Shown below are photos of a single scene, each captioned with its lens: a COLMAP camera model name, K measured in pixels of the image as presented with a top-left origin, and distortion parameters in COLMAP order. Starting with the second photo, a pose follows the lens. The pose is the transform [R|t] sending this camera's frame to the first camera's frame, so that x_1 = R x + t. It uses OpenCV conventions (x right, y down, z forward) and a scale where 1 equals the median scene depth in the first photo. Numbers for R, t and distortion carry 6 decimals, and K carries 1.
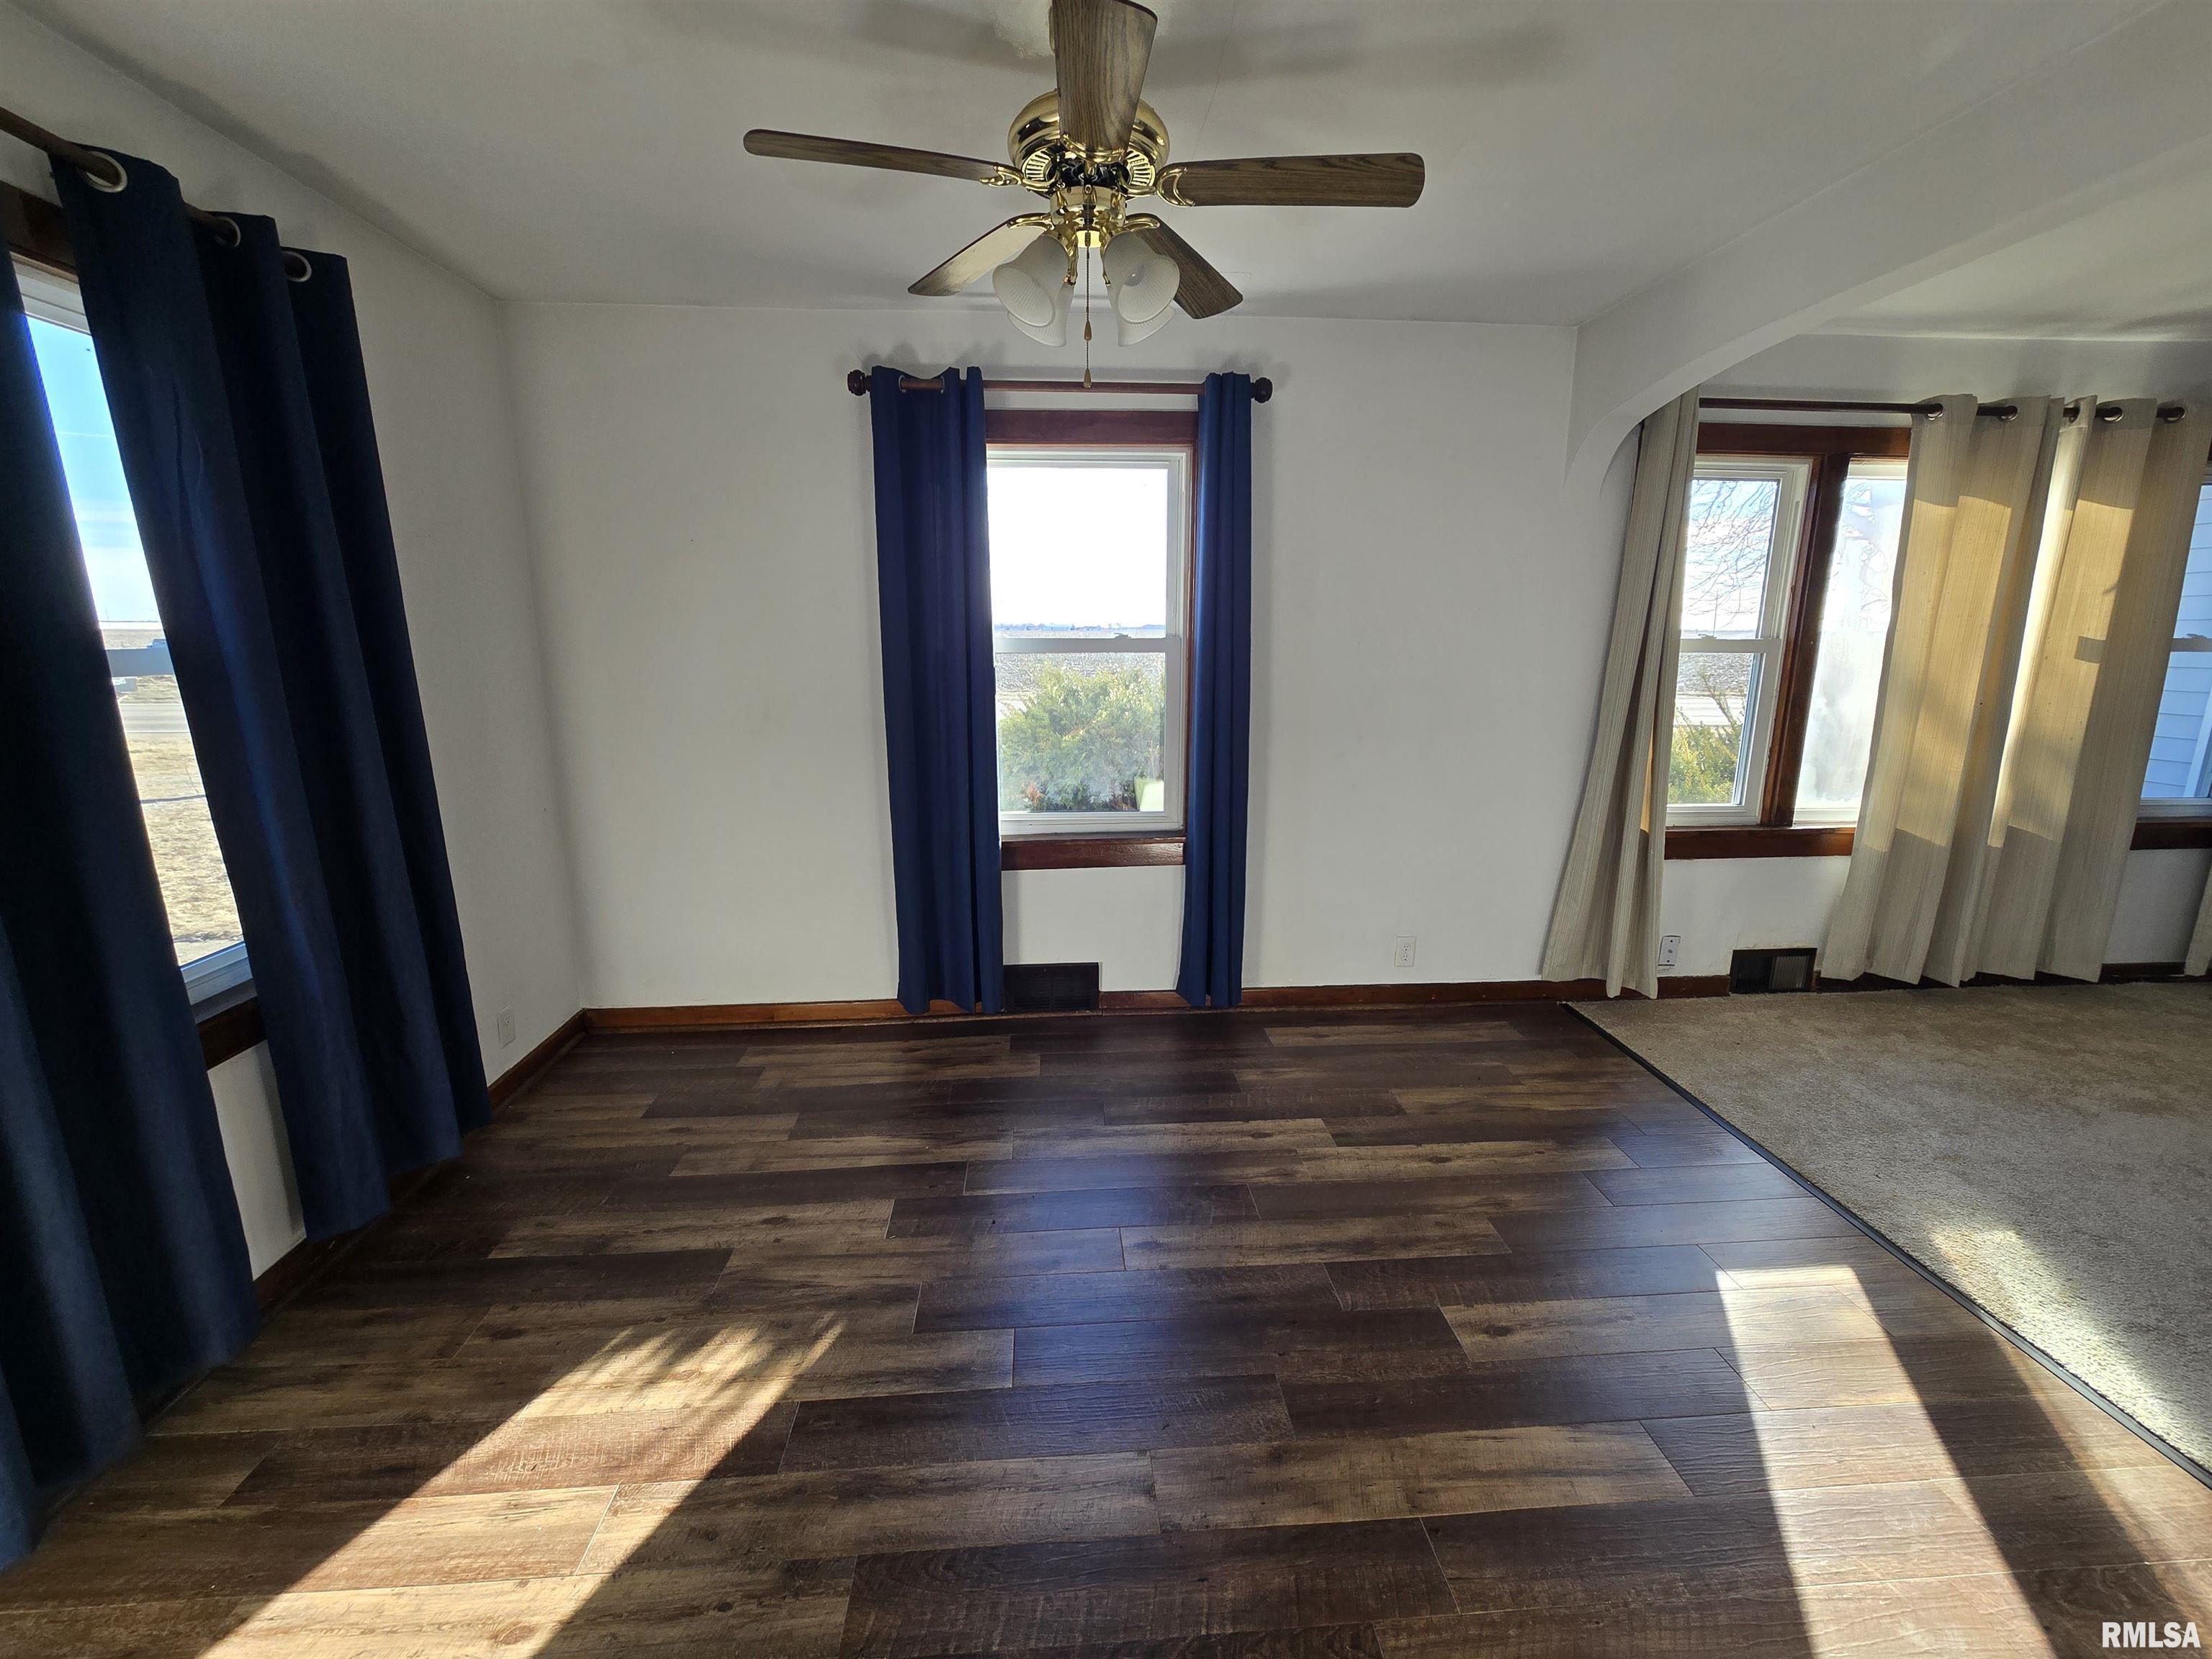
lens RADIAL K [[908.1, 0, 1107.6], [0, 908.1, 813.8], [0, 0, 1]] dist [0.002724, -0.000670]
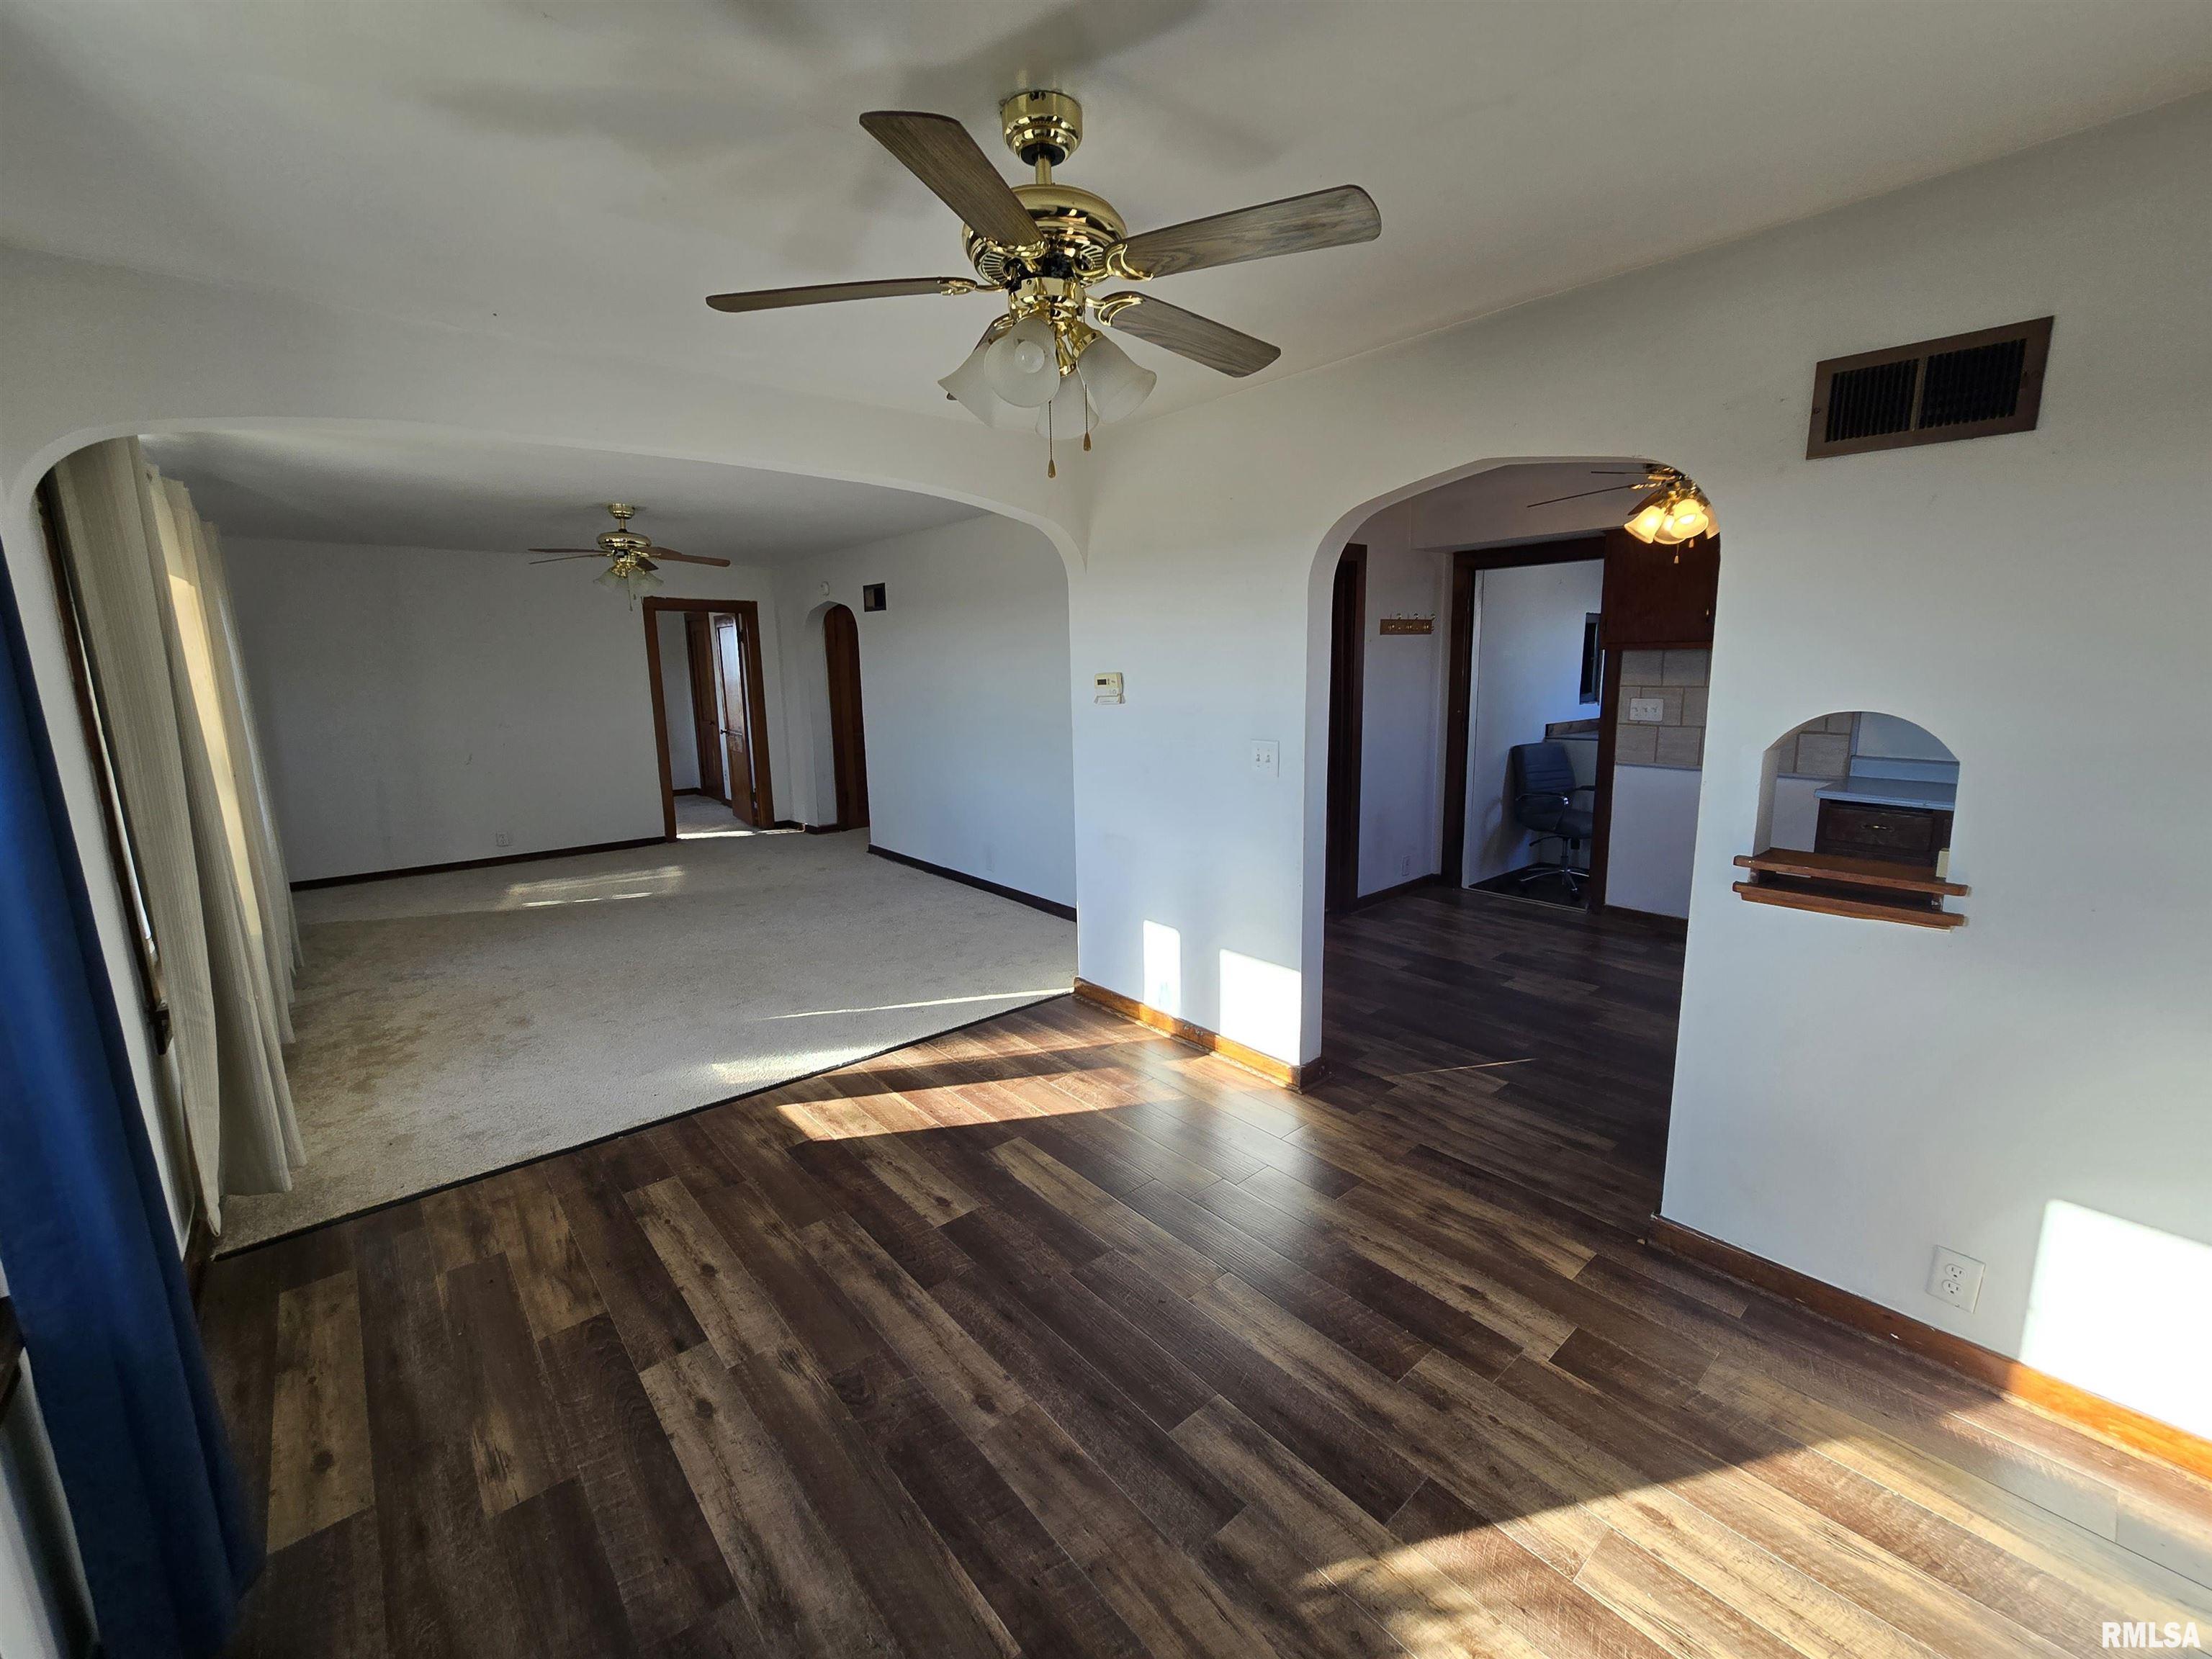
lens RADIAL K [[908.1, 0, 1117.2], [0, 908.1, 818.8], [0, 0, 1]] dist [0.002724, -0.000670]
pose [[-0.599221, -0.133565, 0.789364, -0.752210], [0.177578, 0.939249, 0.293729, -0.341573], [-0.780641, 0.316182, -0.539099, 1.369995]]
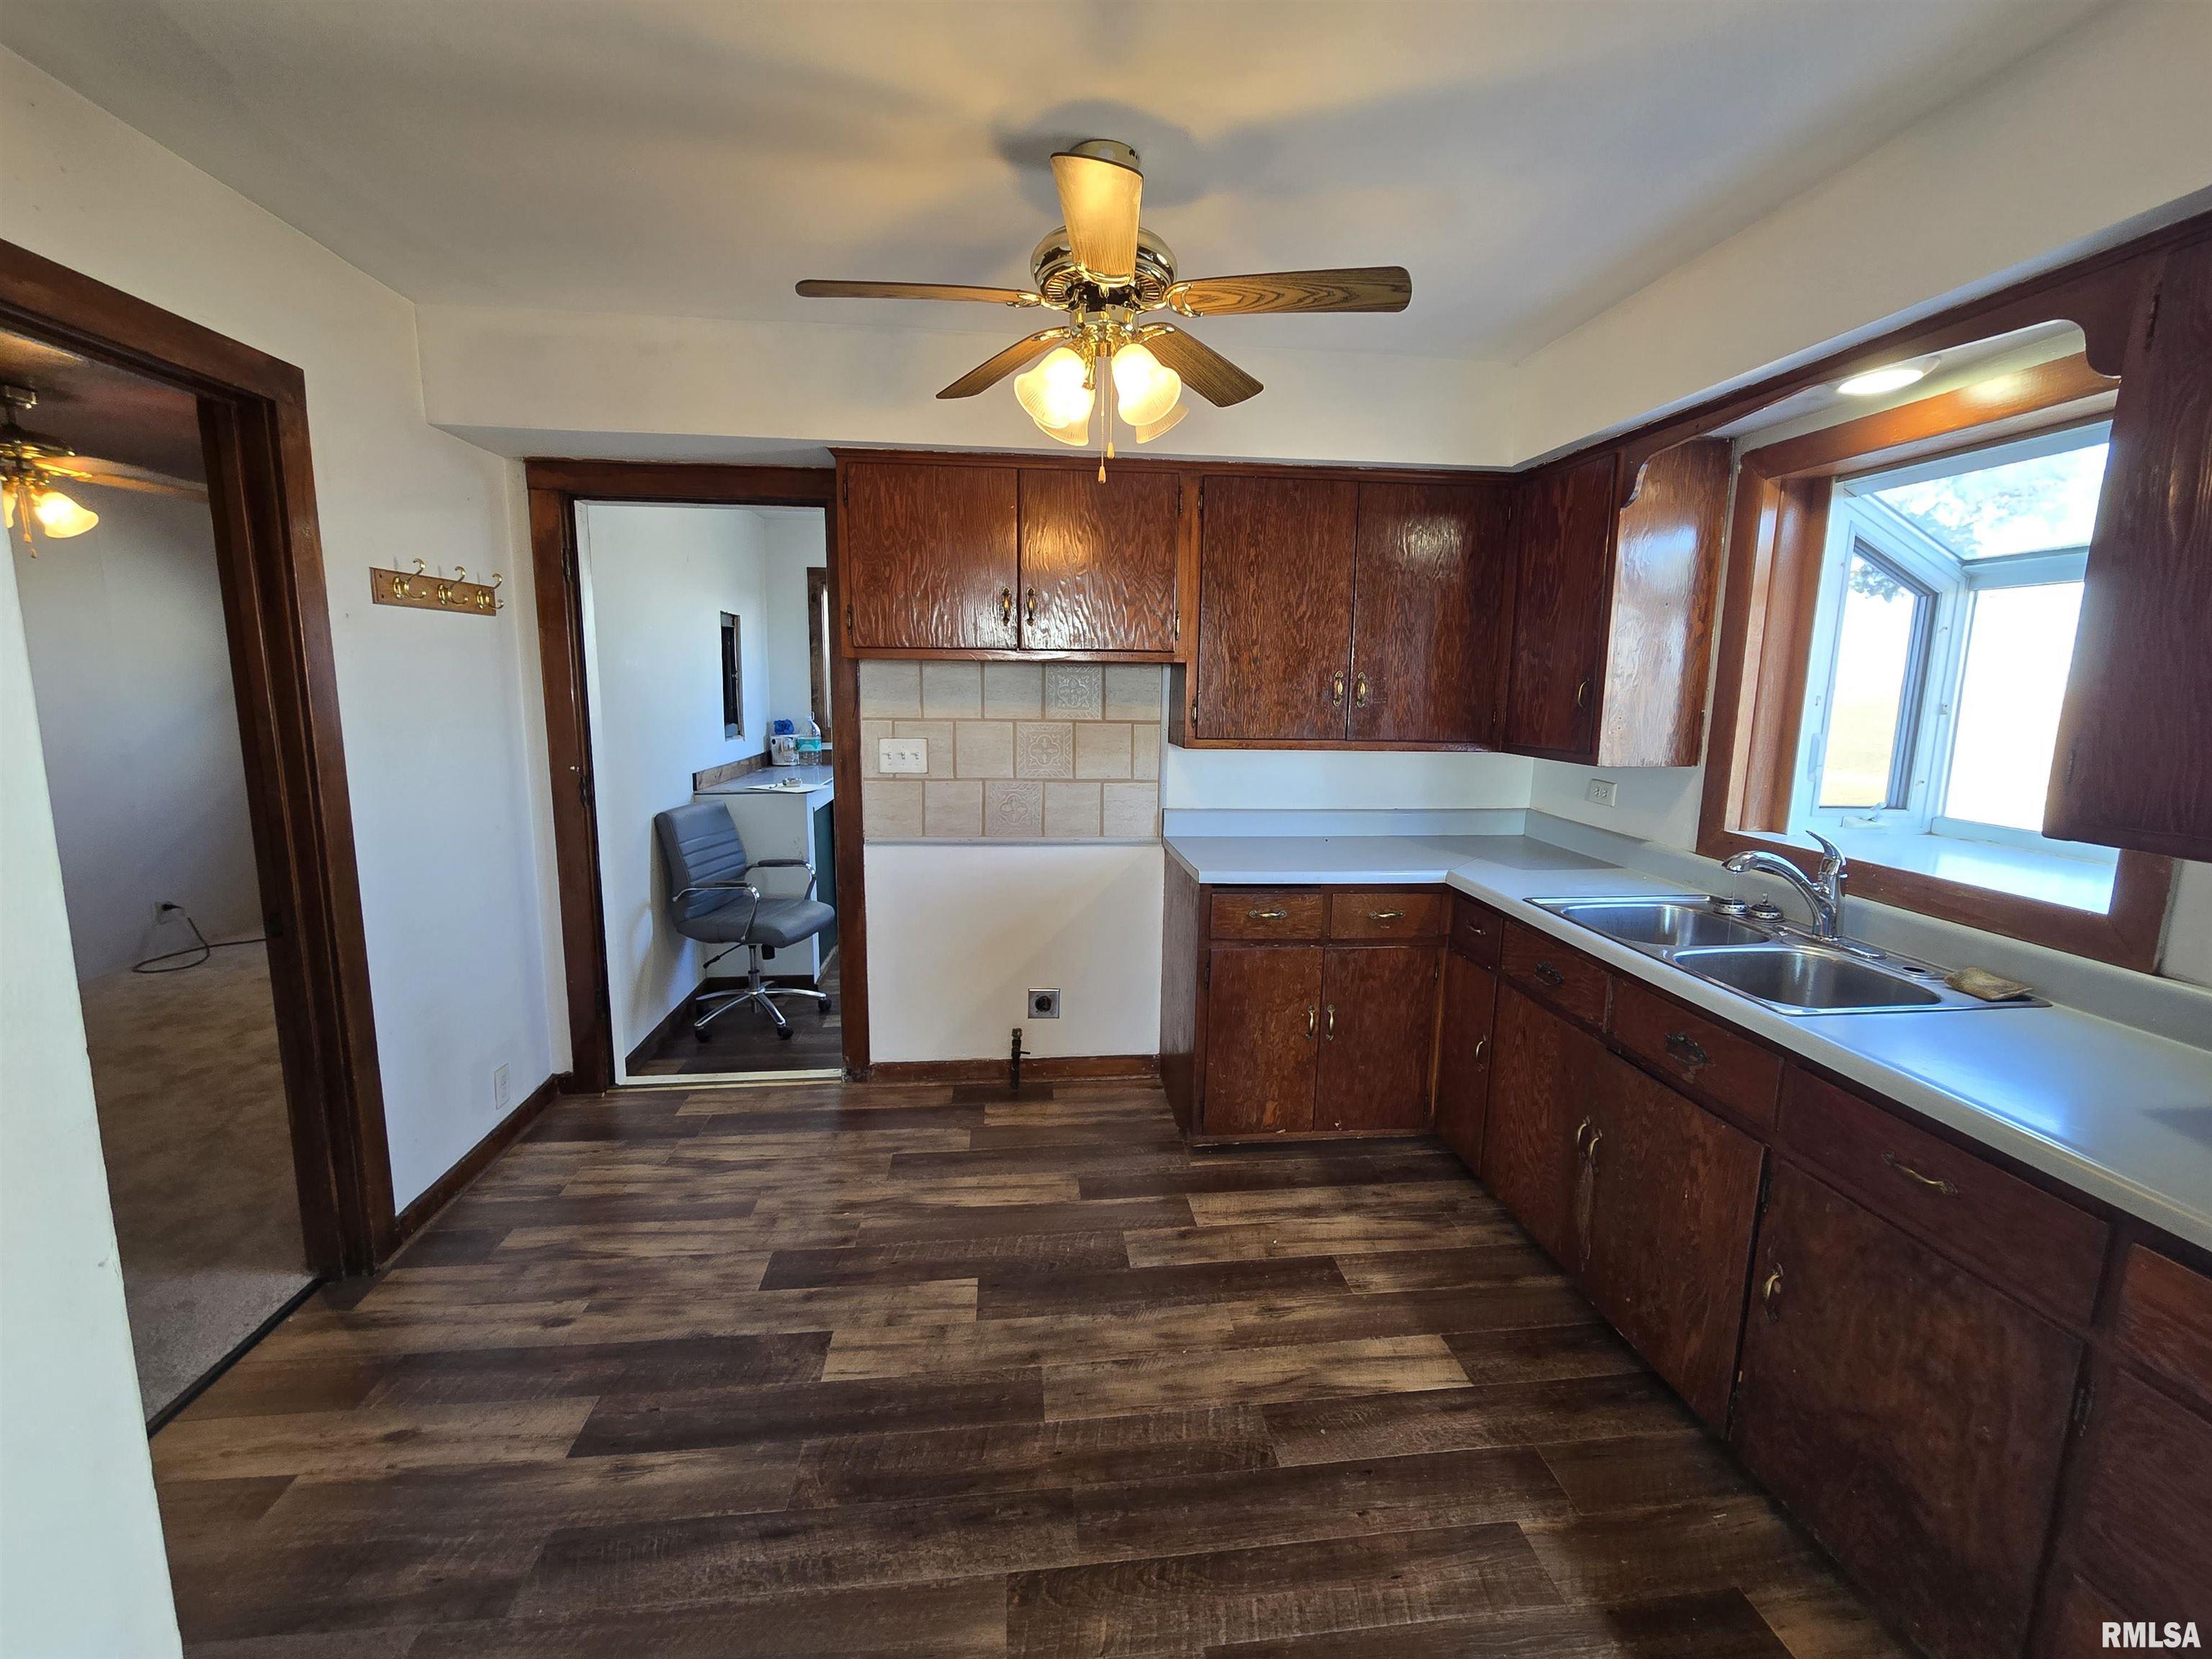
lens RADIAL K [[908.1, 0, 1105.5], [0, 908.1, 813.6], [0, 0, 1]] dist [0.002724, -0.000670]
pose [[-0.999243, -0.012375, -0.036890, 0.129643], [-0.024290, 0.939042, 0.342942, -0.080718], [0.030398, 0.343578, -0.938632, 0.289595]]
